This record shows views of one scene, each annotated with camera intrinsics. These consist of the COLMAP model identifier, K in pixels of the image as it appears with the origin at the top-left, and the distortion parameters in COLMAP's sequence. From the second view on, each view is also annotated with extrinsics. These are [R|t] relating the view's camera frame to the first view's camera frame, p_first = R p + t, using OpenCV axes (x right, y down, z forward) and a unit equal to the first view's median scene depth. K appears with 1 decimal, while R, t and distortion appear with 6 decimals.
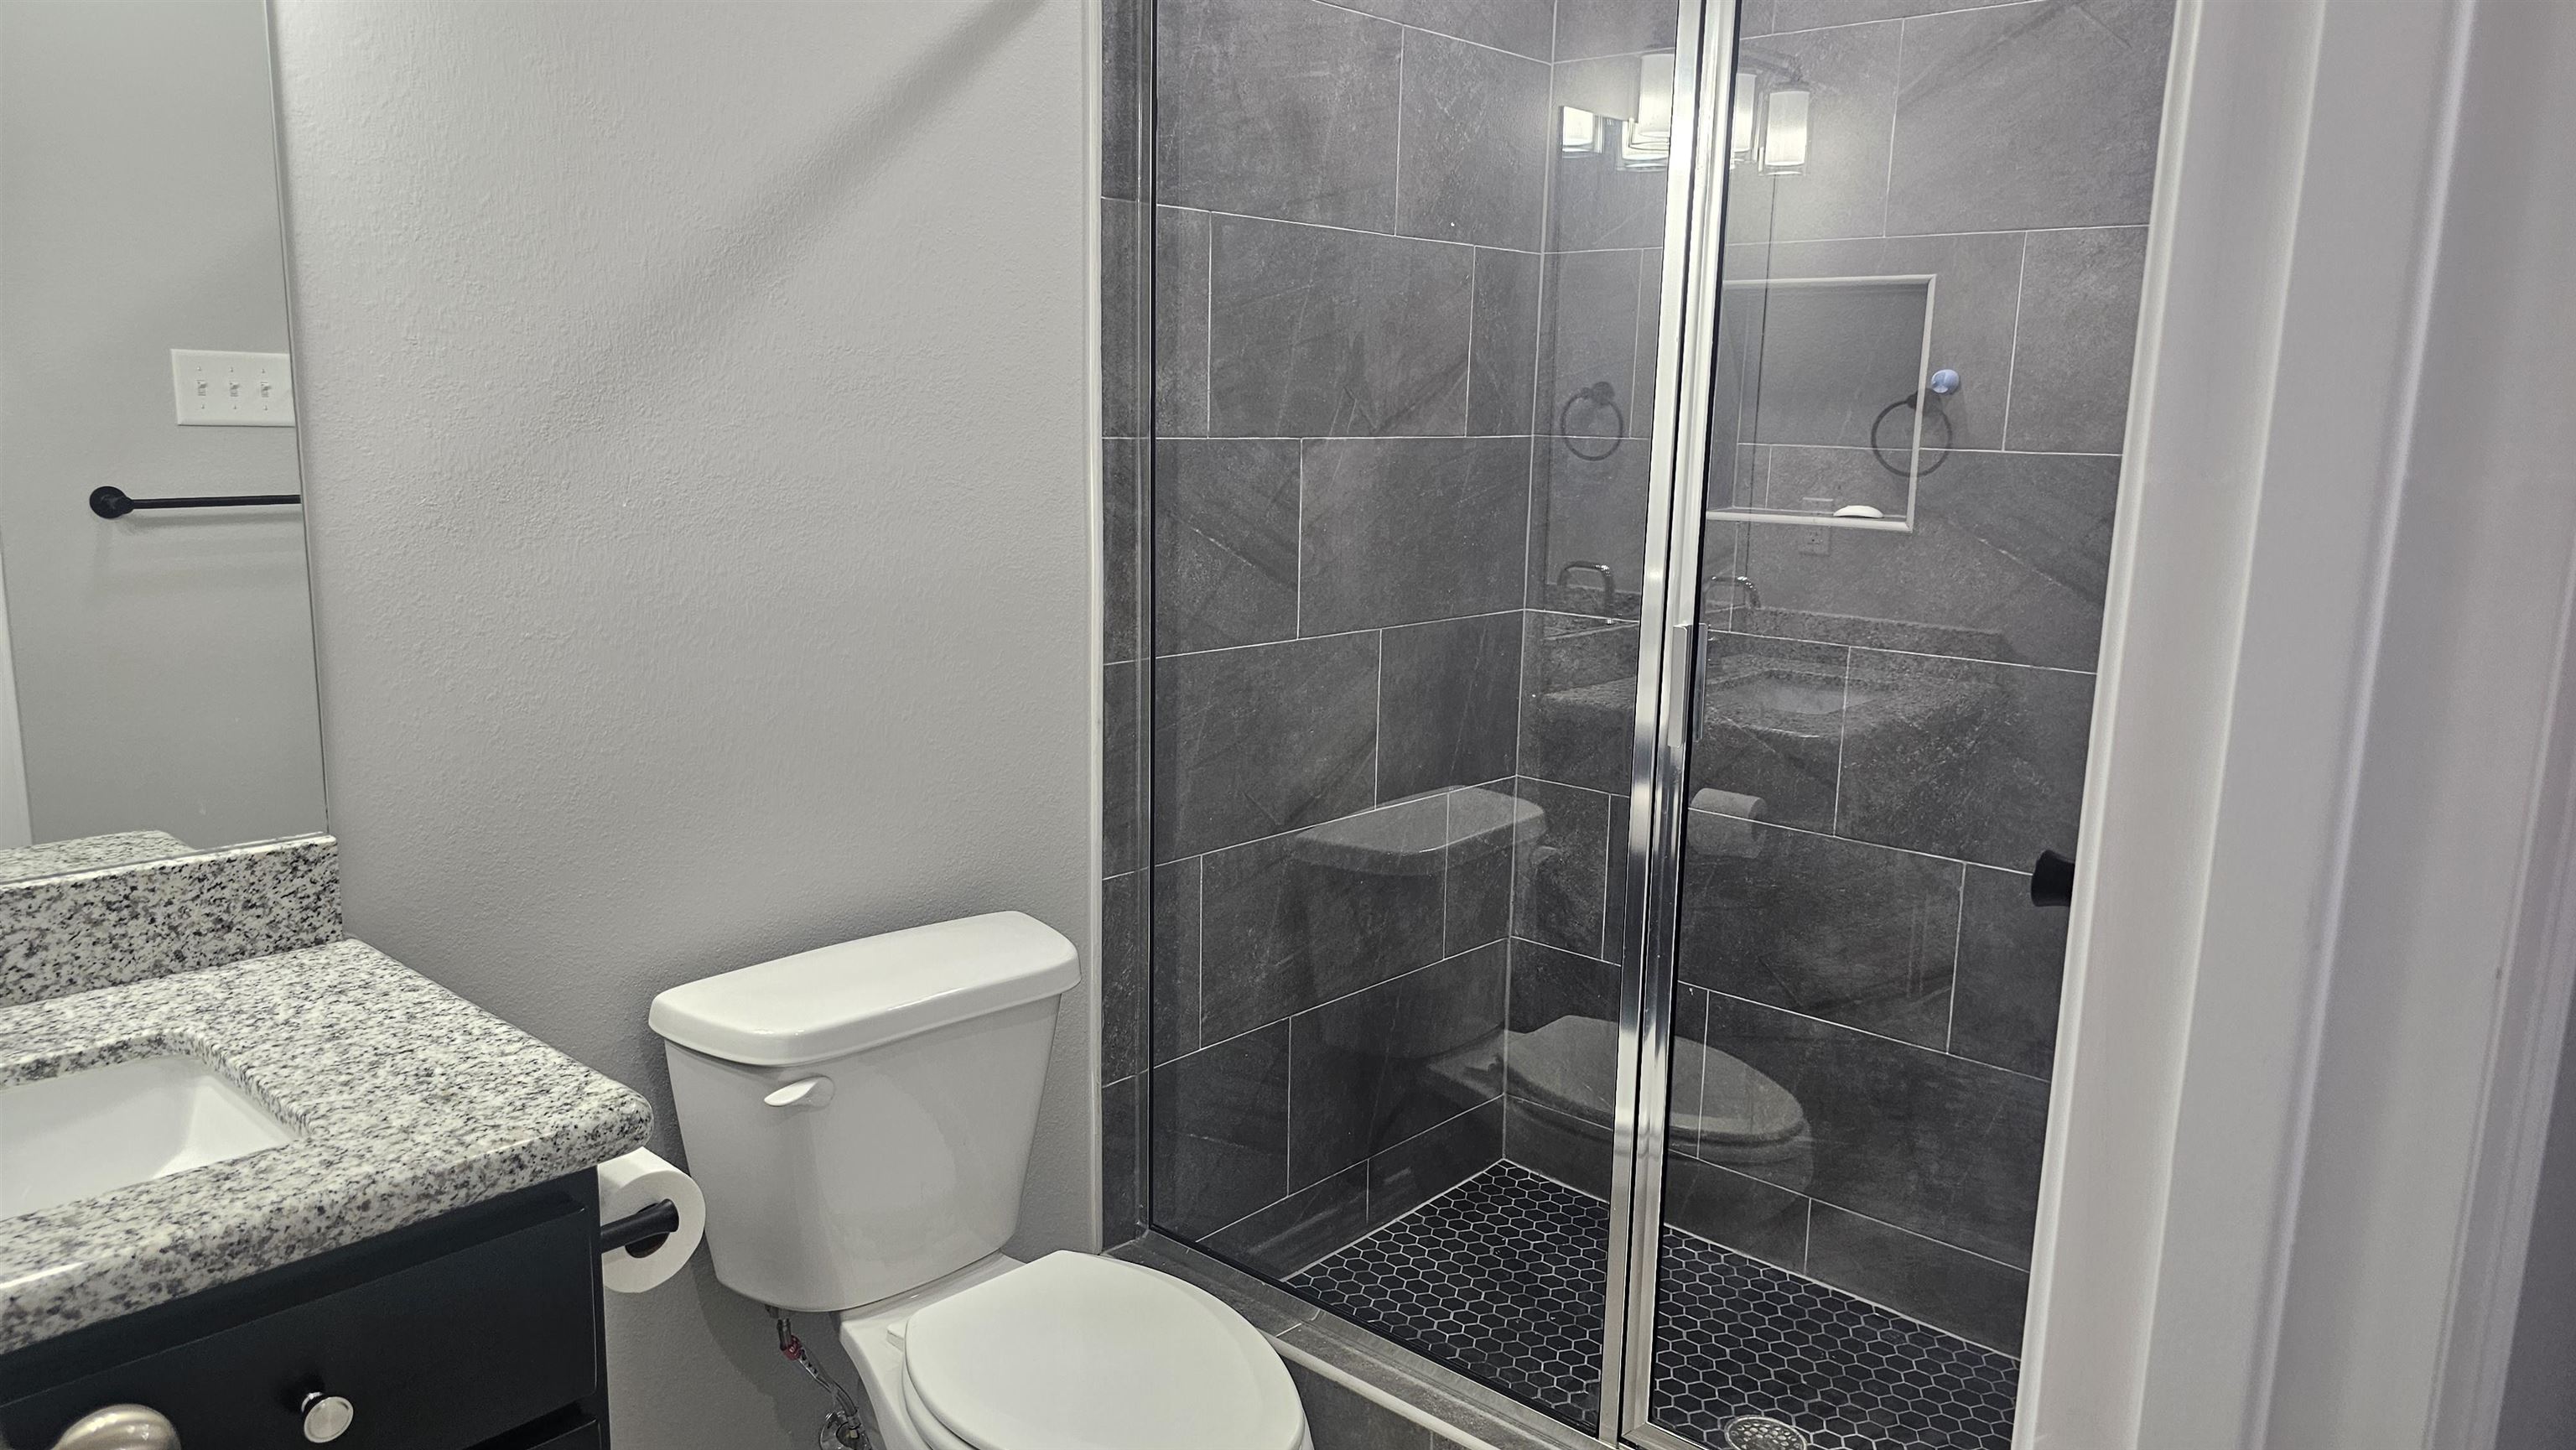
lens RADIAL K [[1726.9, 0, 1294.6], [0, 1726.9, 729.5], [0, 0, 1]] dist [0.064502, -0.062335]
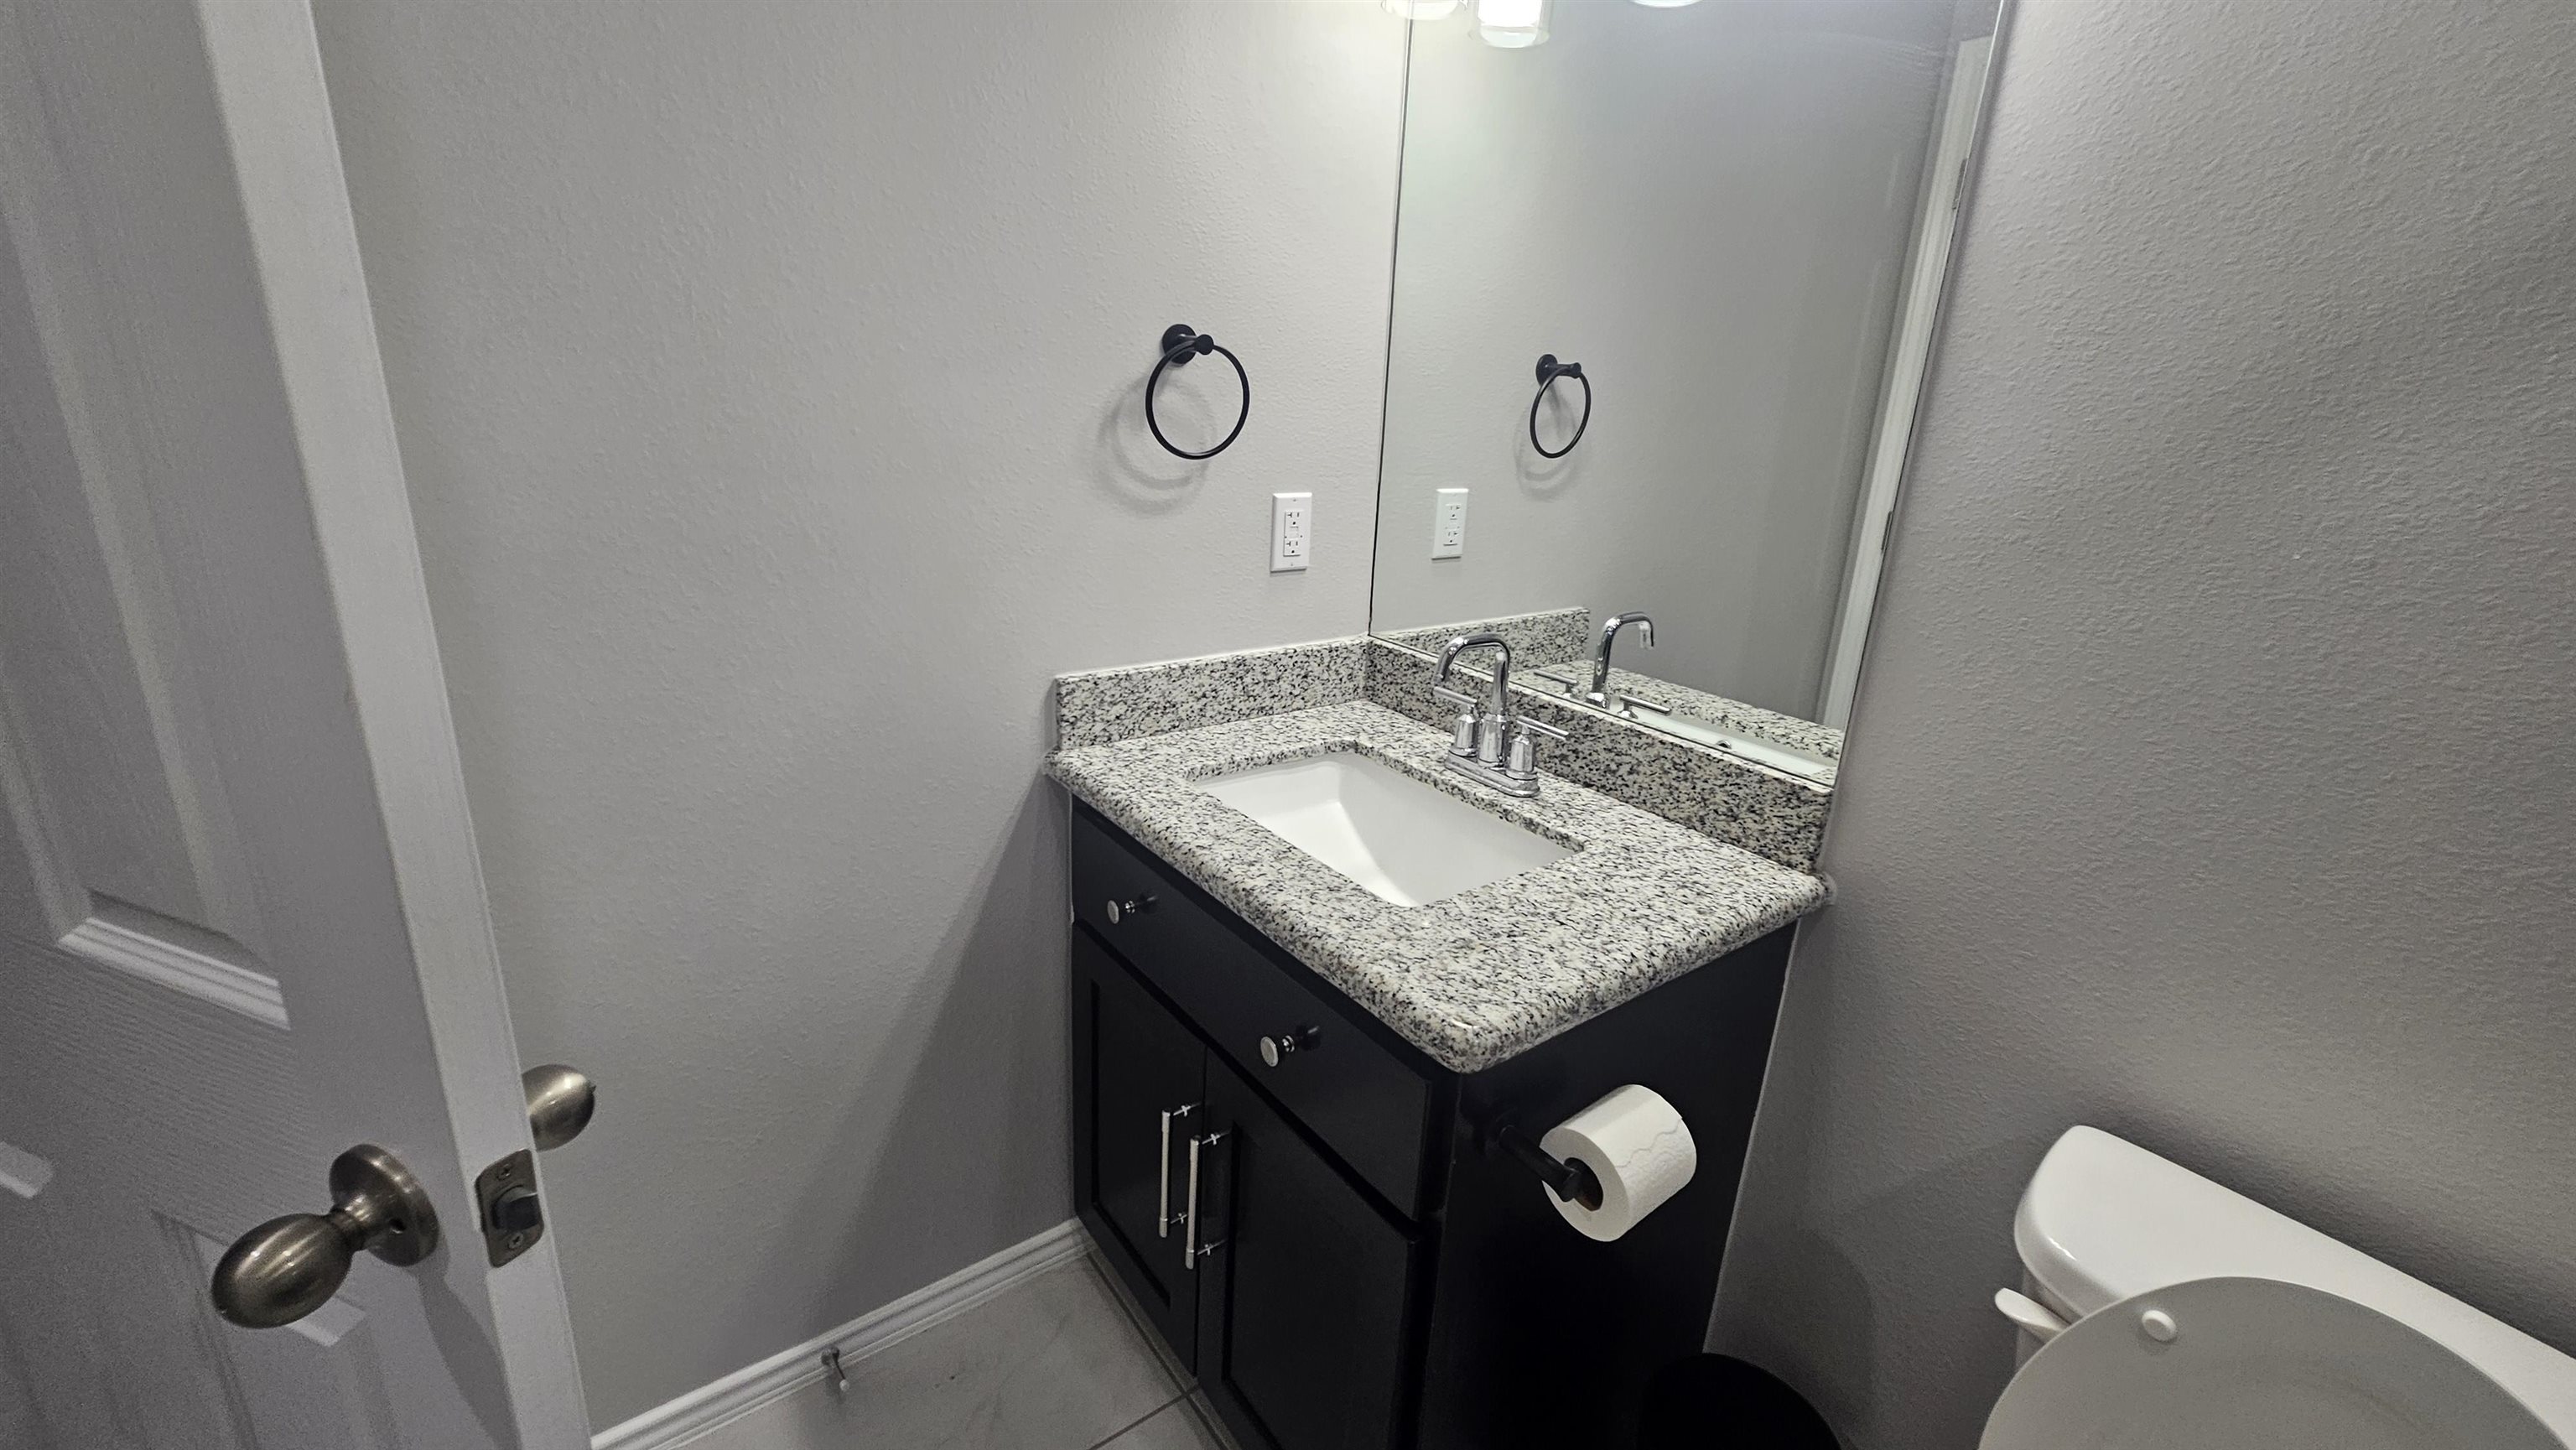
lens RADIAL K [[1065.6, 0, 1296.0], [0, 1065.6, 710.1], [0, 0, 1]] dist [0.001384, -0.001019]
pose [[-0.204512, 0.256577, -0.944639, 0.141849], [-0.230086, 0.925398, 0.301163, -0.096246], [0.951439, 0.278939, -0.130221, 0.599920]]
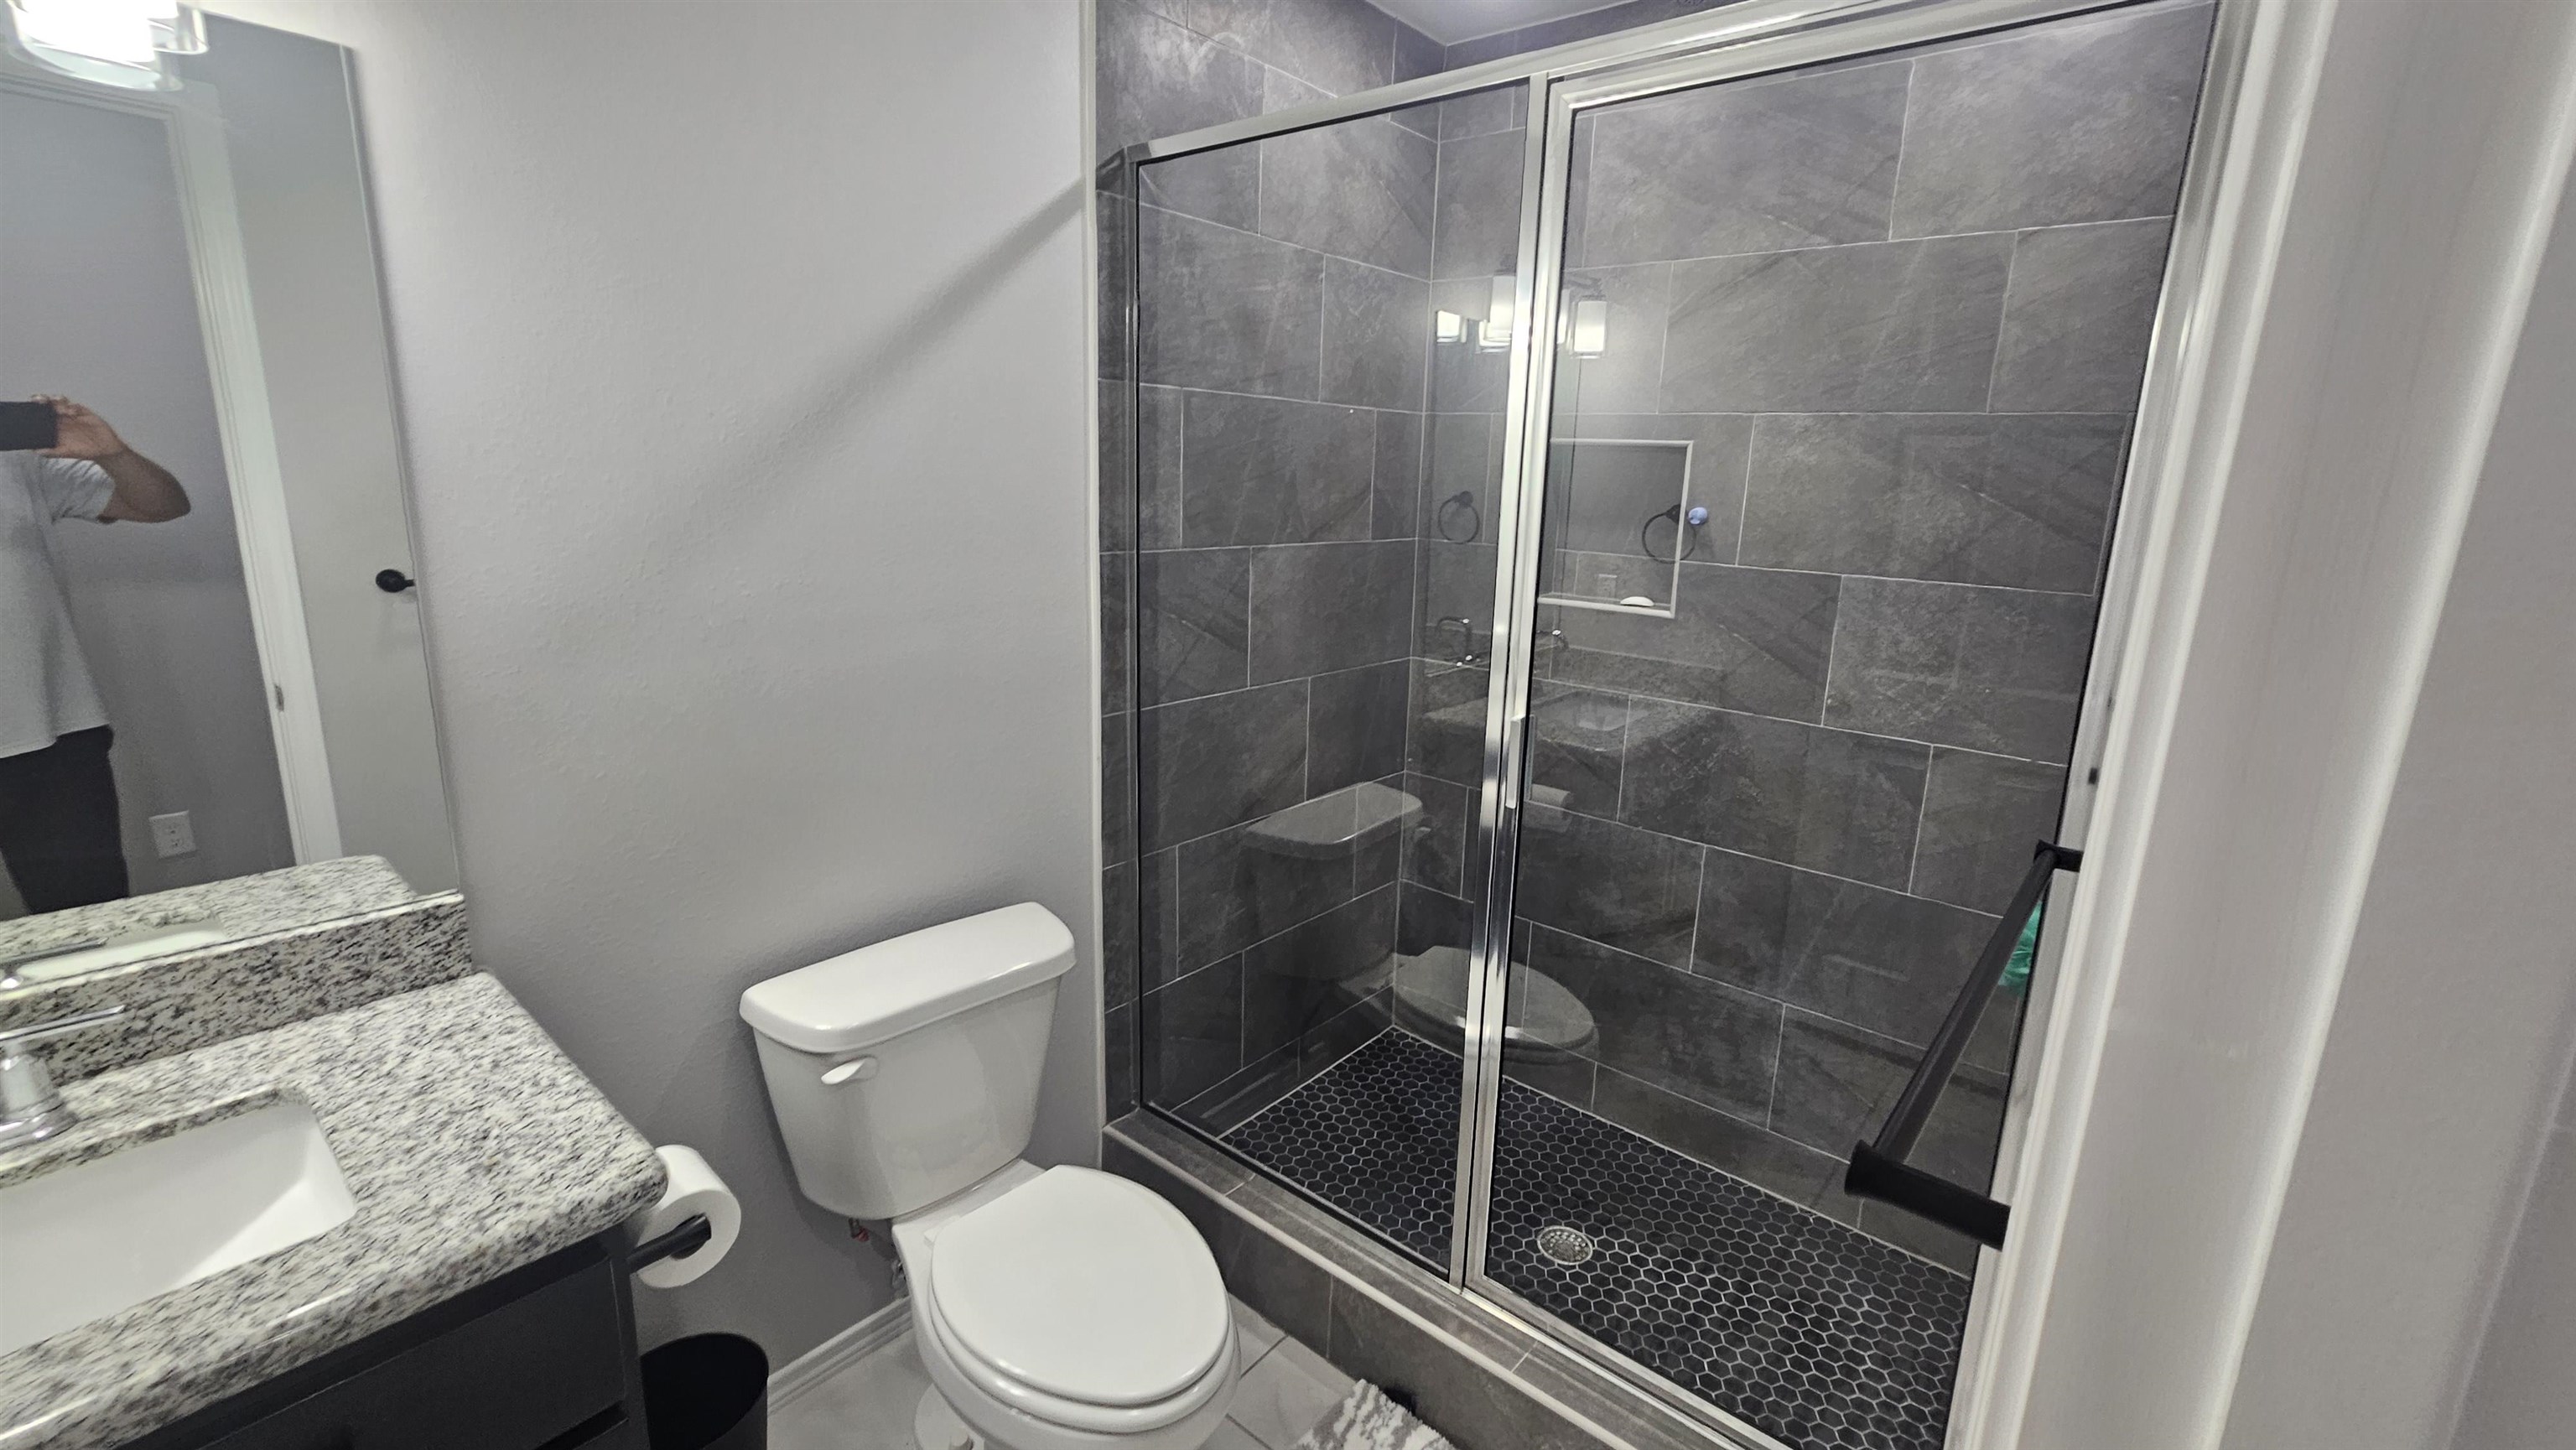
lens RADIAL K [[1065.6, 0, 1330.6], [0, 1065.6, 710.3], [0, 0, 1]] dist [0.001384, -0.001019]
pose [[0.998809, 0.004675, 0.048567, 0.034649], [-0.006344, 0.999392, 0.034284, -0.083902], [-0.048377, -0.034551, 0.998231, 0.162703]]
